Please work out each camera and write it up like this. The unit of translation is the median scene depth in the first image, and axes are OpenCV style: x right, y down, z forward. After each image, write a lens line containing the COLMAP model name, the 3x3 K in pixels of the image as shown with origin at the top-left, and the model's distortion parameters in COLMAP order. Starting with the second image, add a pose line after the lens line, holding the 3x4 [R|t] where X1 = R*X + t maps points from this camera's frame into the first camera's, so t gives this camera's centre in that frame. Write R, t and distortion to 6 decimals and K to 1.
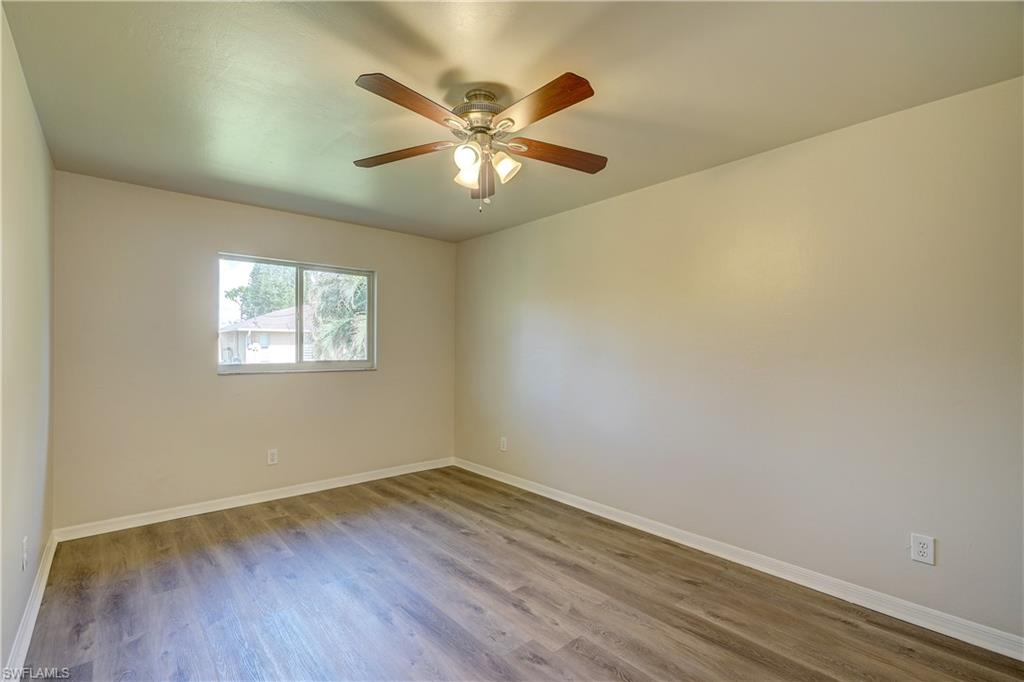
lens RADIAL K [[458.6, 0, 509.5], [0, 458.6, 346.5], [0, 0, 1]] dist [-0.008698, 0.003474]
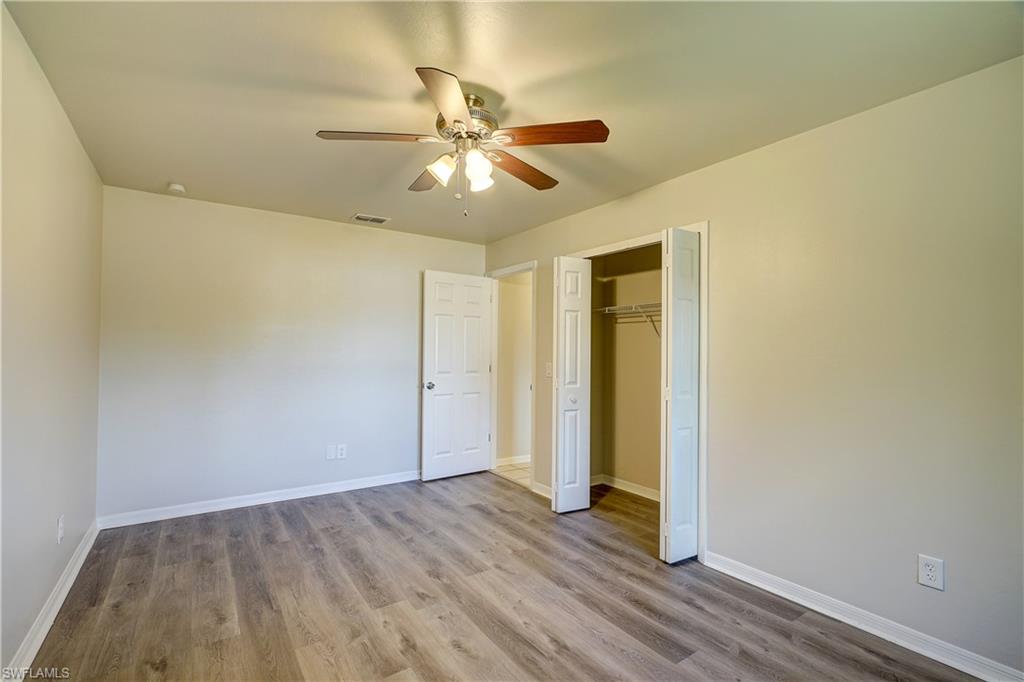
lens RADIAL K [[458.6, 0, 509.5], [0, 458.6, 346.5], [0, 0, 1]] dist [-0.008698, 0.003474]
pose [[-0.993470, -0.014131, 0.113215, -0.276009], [-0.016213, 0.999716, -0.017487, 0.010157], [-0.112936, -0.019208, -0.993417, 1.982422]]
